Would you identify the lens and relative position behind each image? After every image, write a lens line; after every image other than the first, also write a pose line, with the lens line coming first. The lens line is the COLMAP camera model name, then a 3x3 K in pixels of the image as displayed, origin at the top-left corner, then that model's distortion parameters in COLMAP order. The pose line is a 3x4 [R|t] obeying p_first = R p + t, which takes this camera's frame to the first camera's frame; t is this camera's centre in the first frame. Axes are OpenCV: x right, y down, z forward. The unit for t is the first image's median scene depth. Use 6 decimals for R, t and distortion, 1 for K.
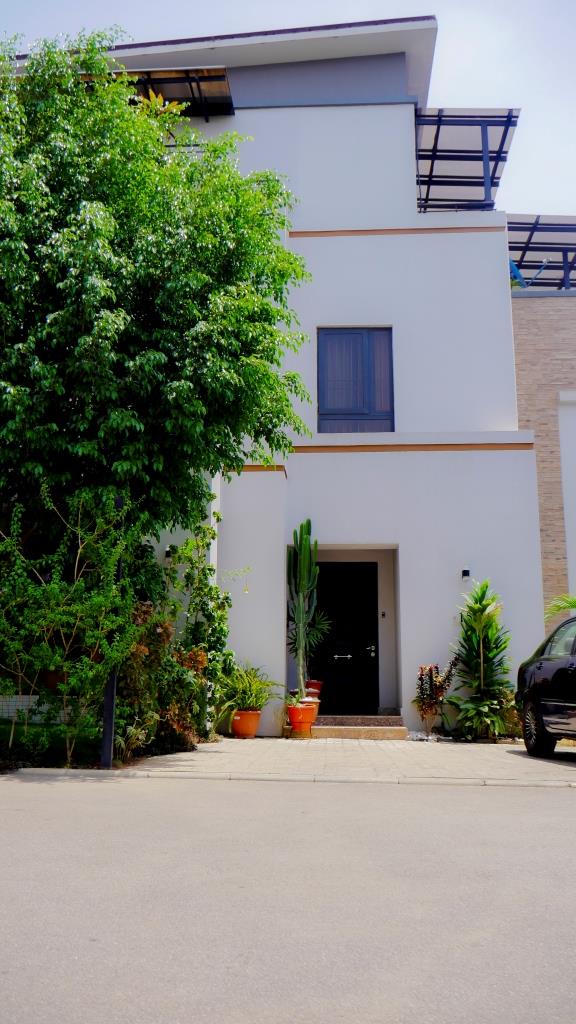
lens RADIAL K [[874.7, 0, 288.0], [0, 874.7, 512.0], [0, 0, 1]] dist [-0.036248, -0.000470]
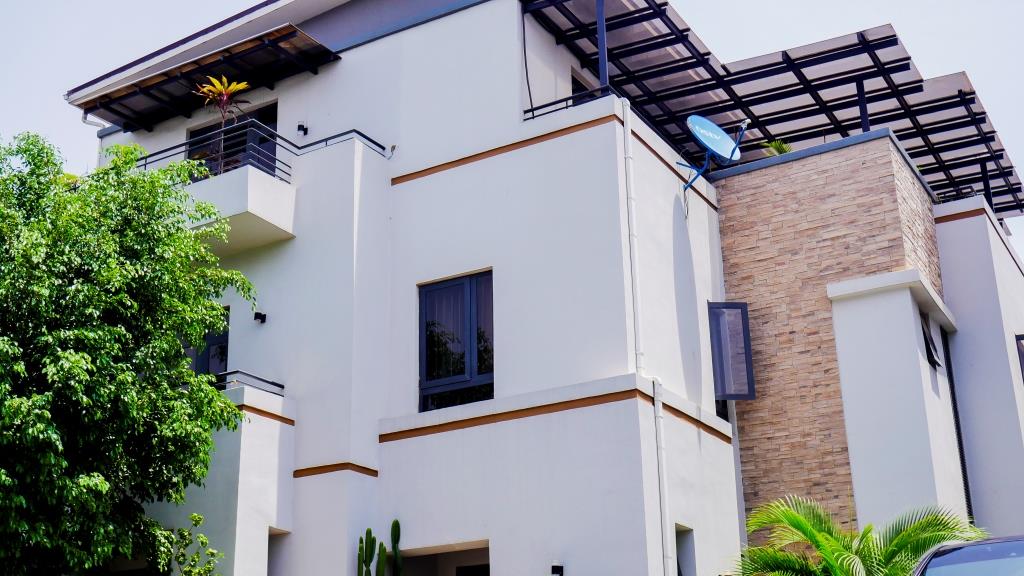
lens RADIAL K [[1290.1, 0, 512.0], [0, 1290.1, 288.0], [0, 0, 1]] dist [0.011415, -0.001028]
pose [[0.888775, -0.184822, -0.419427, 0.536958], [0.126178, 0.978398, -0.163760, 0.005528], [0.440633, 0.092623, 0.892896, -0.063195]]
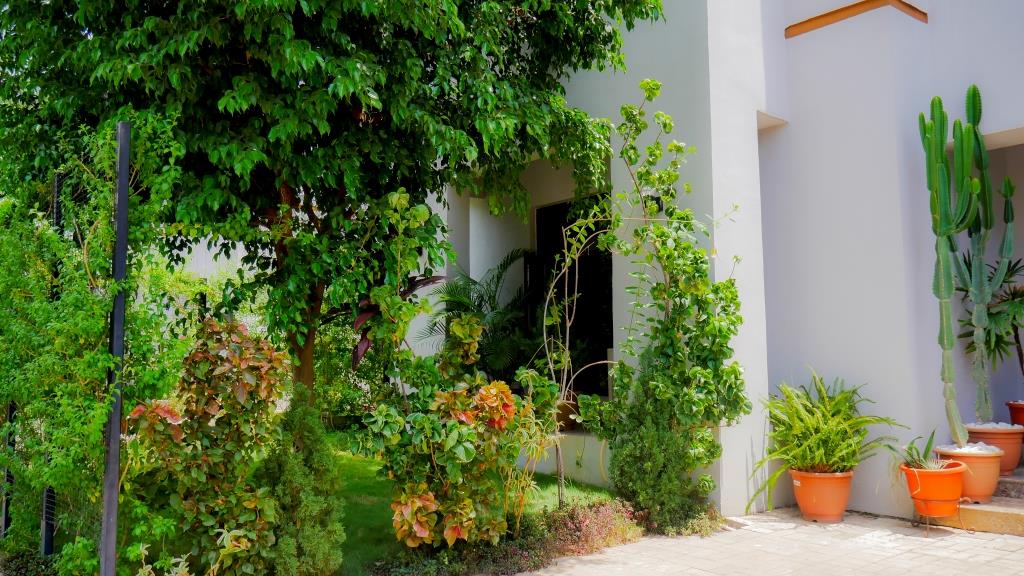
lens RADIAL K [[874.7, 0, 512.0], [0, 874.7, 288.0], [0, 0, 1]] dist [-0.036248, -0.000470]
pose [[0.692111, -0.088165, -0.716386, 0.145368], [0.167268, 0.985085, 0.040367, 0.044723], [0.702142, -0.147766, 0.696535, 0.355928]]
